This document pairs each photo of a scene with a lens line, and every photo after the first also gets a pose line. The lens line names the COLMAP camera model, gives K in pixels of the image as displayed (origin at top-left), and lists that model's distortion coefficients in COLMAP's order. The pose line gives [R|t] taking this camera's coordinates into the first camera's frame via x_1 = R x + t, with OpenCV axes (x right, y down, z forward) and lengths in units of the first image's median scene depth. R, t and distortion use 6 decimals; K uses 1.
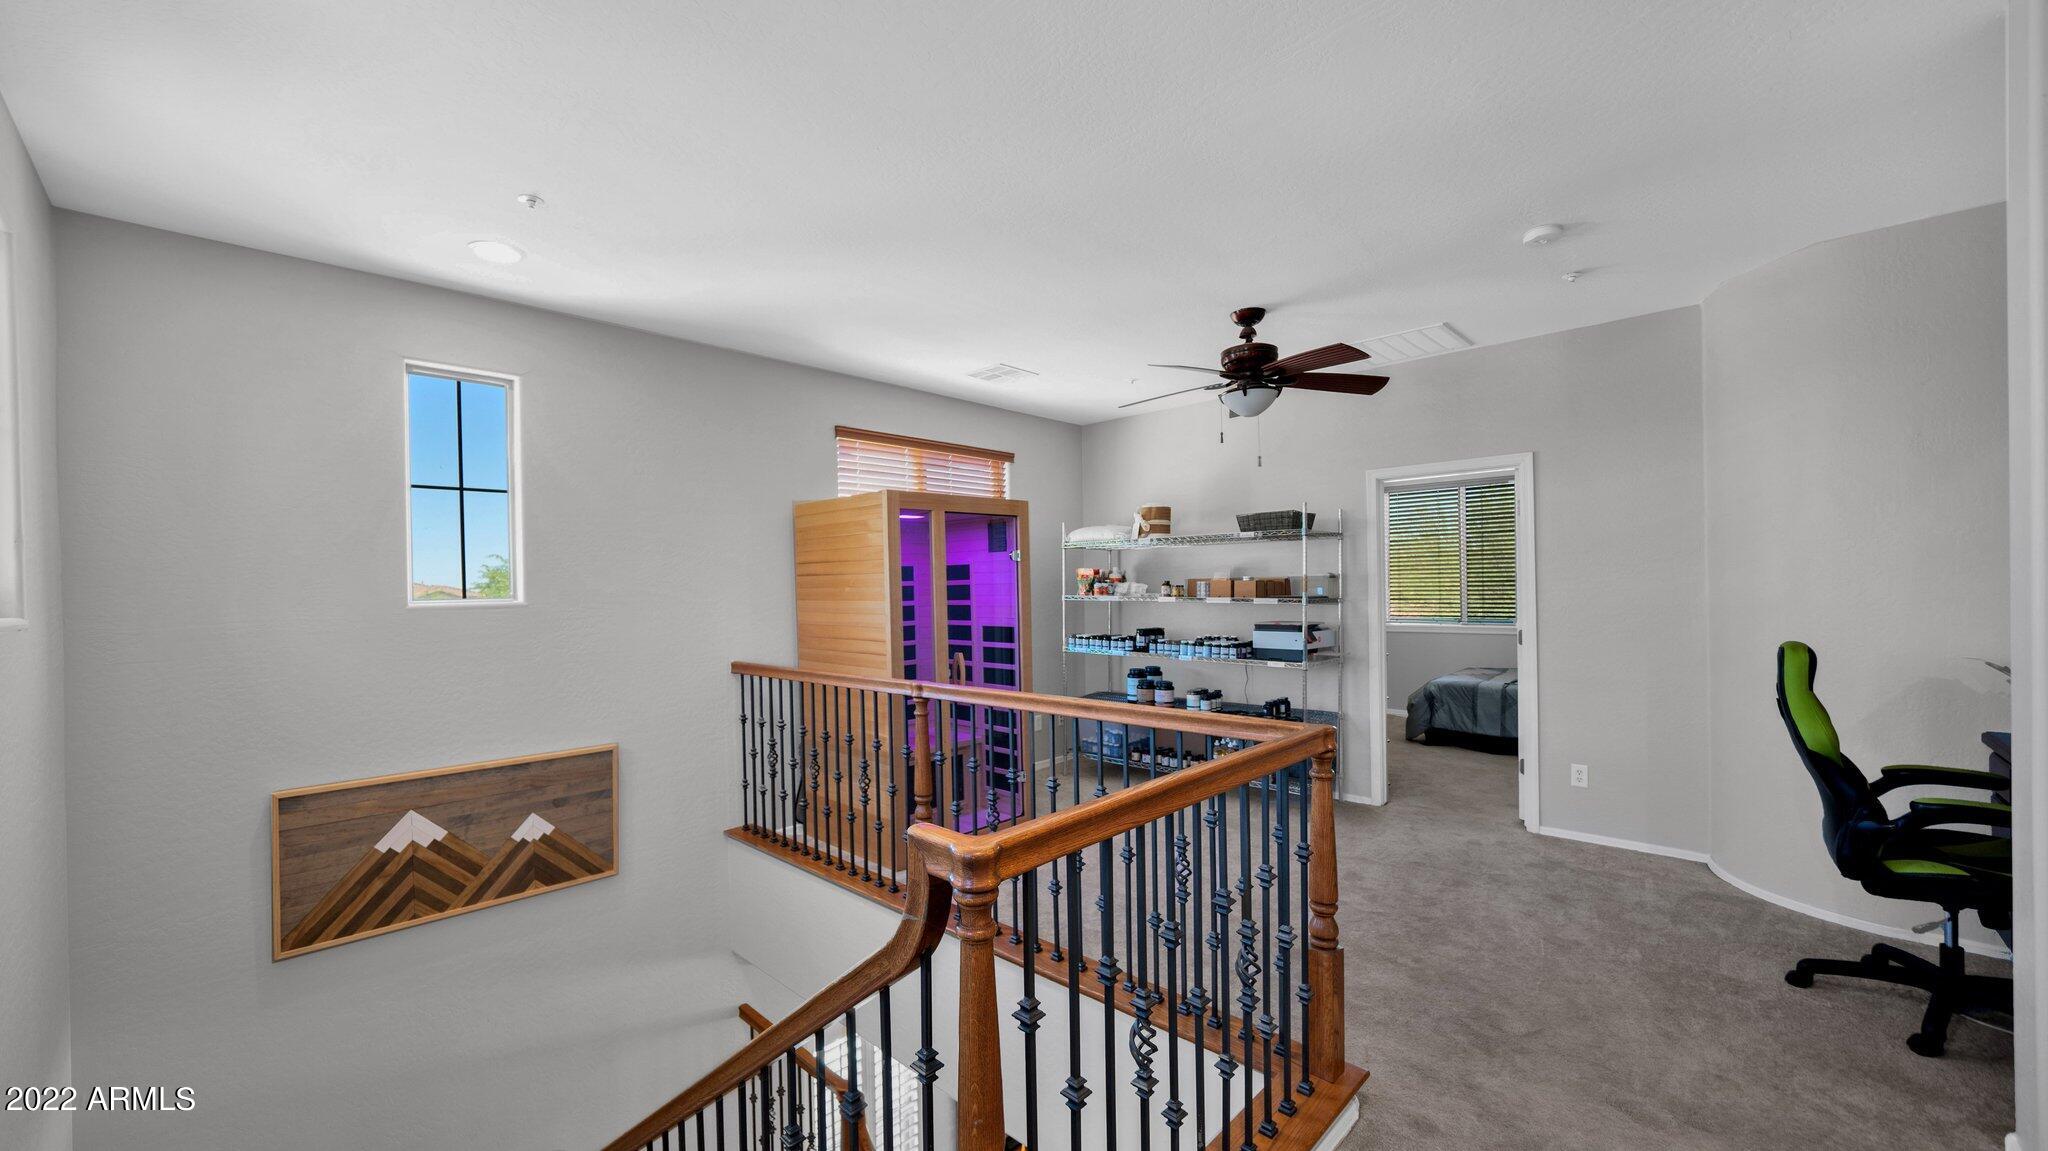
lens RADIAL K [[761.2, 0, 1042.9], [0, 761.2, 578.7], [0, 0, 1]] dist [0.007444, -0.000210]
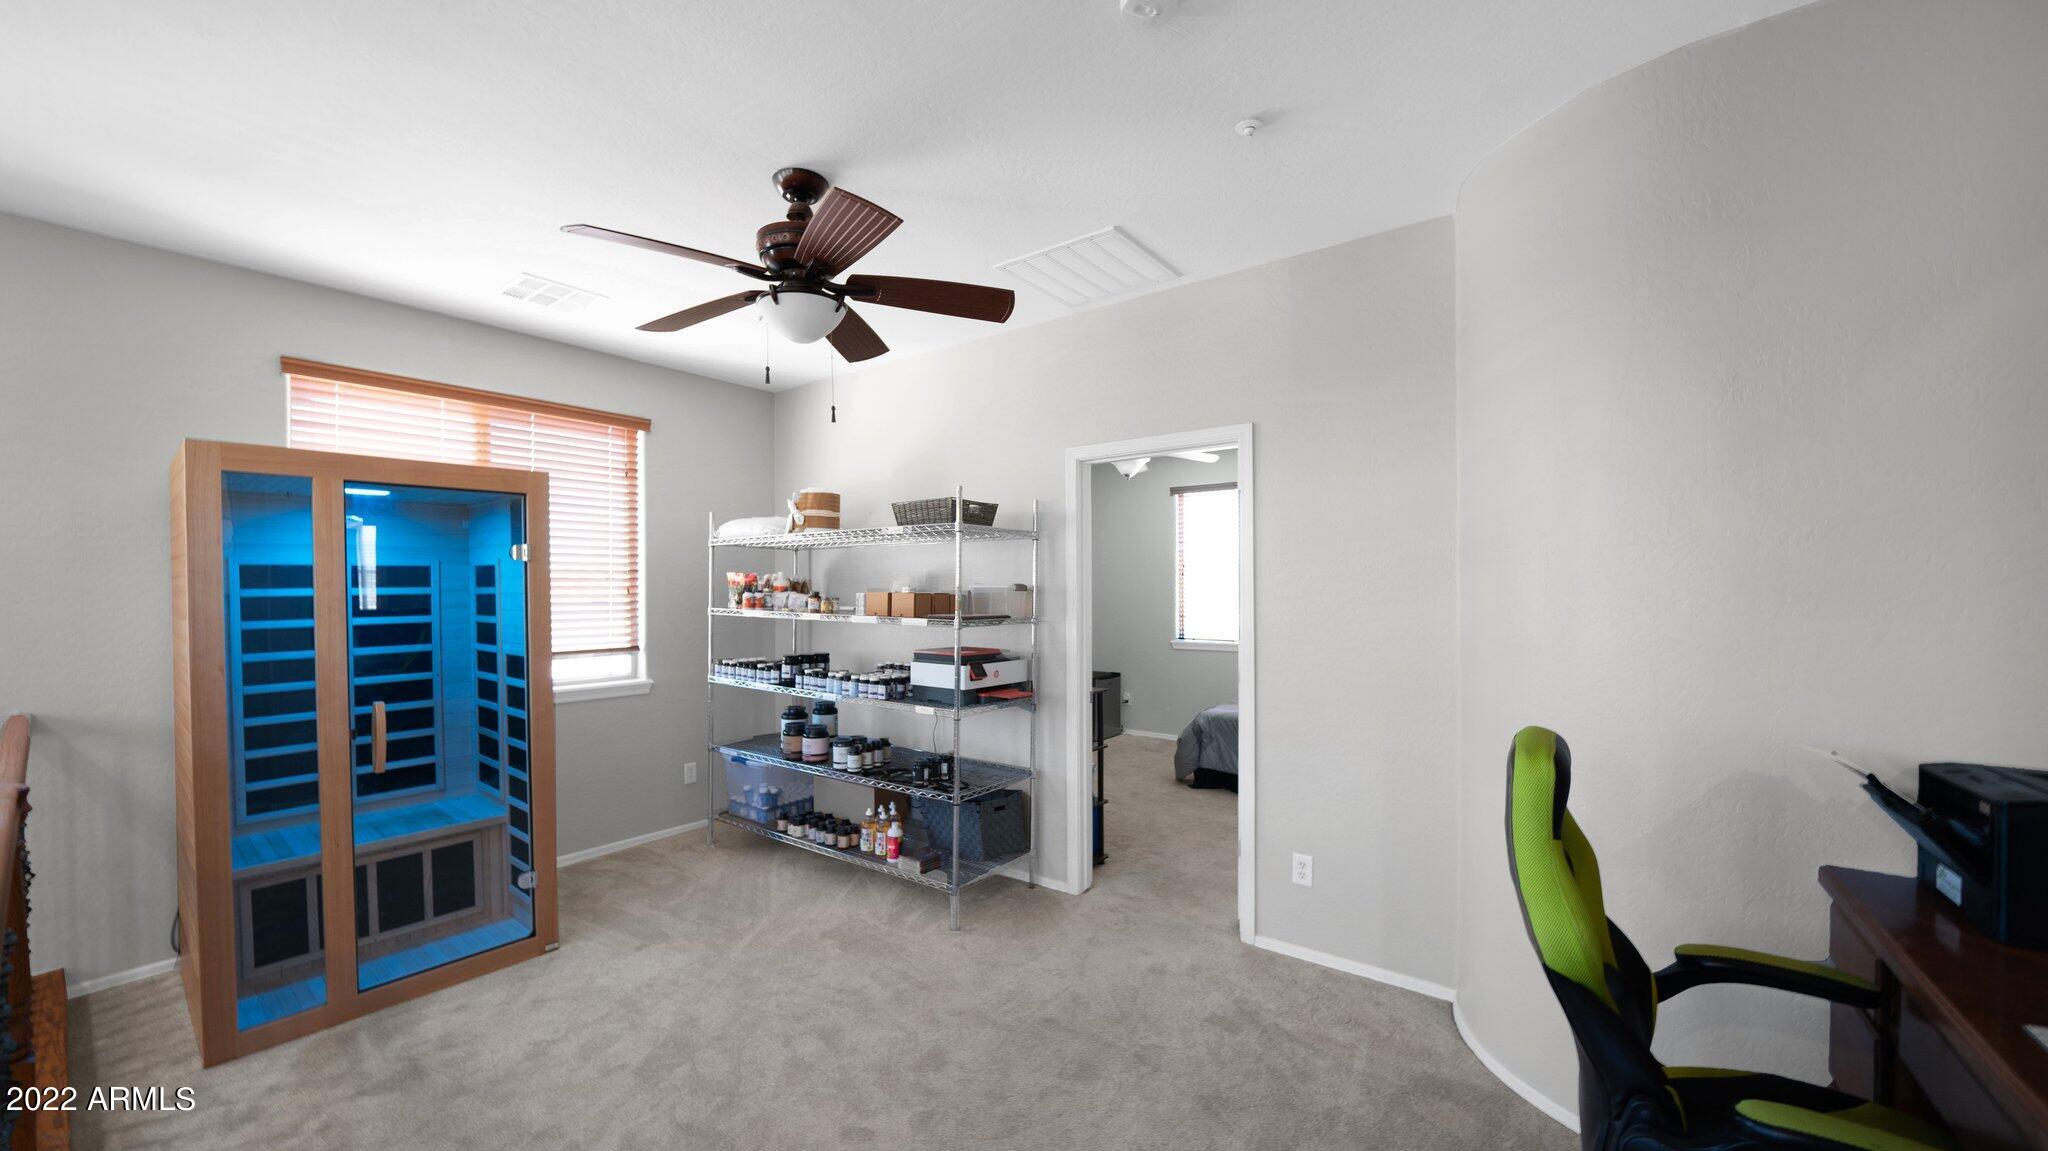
lens RADIAL K [[735.7, 0, 1016.3], [0, 735.7, 581.5], [0, 0, 1]] dist [-0.000698, -0.004101]
pose [[0.994950, 0.014722, 0.099287, 0.305044], [-0.014469, 0.999890, -0.003264, -0.007858], [-0.099324, 0.001811, 0.995054, 0.282459]]
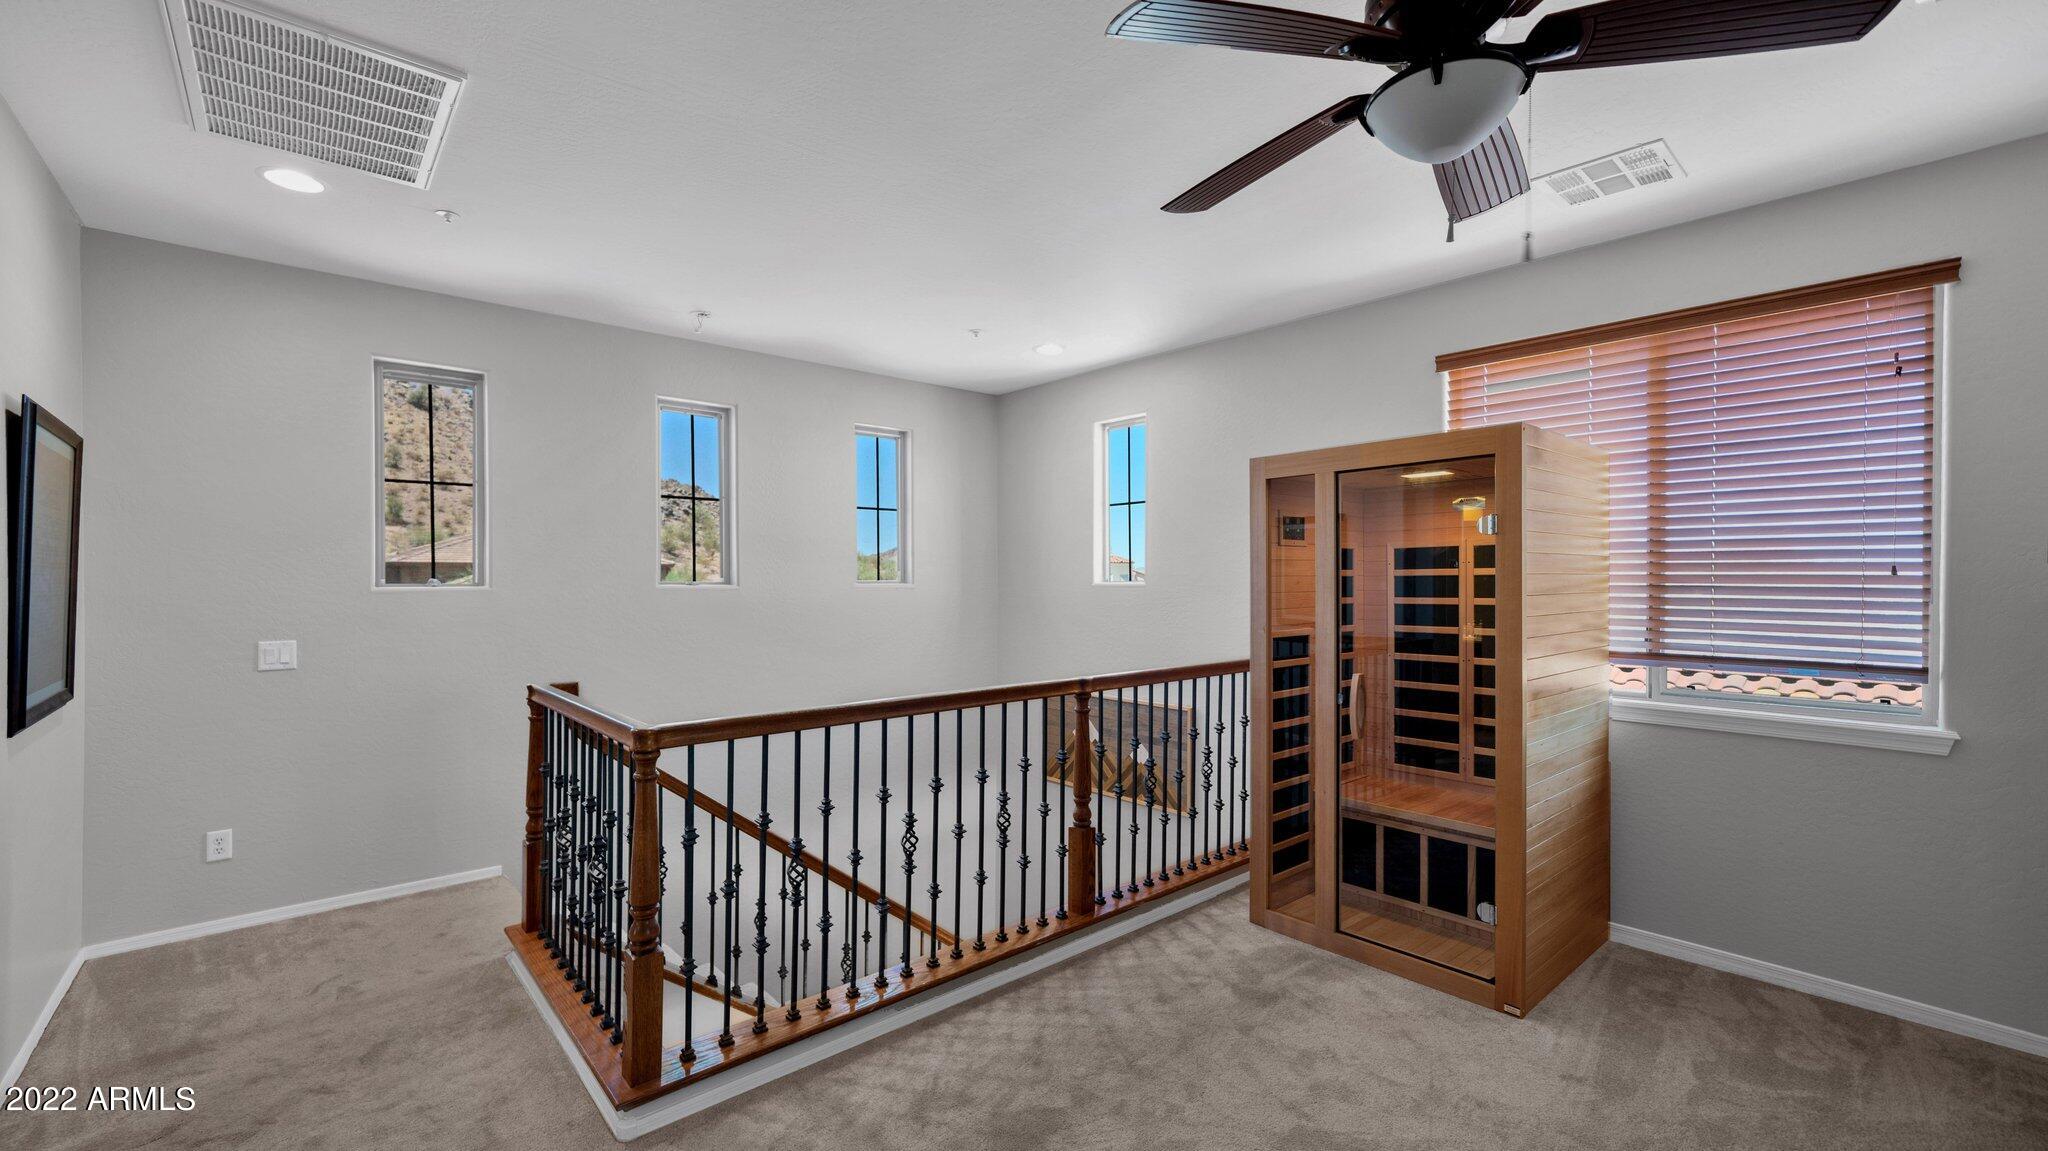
lens RADIAL K [[846.6, 0, 1017.1], [0, 846.6, 579.0], [0, 0, 1]] dist [0.002313, 0.000727]
pose [[-0.084295, 0.021810, -0.996202, 0.563631], [0.010009, 0.999729, 0.021040, -0.005852], [0.996391, -0.008198, -0.084491, 0.632526]]
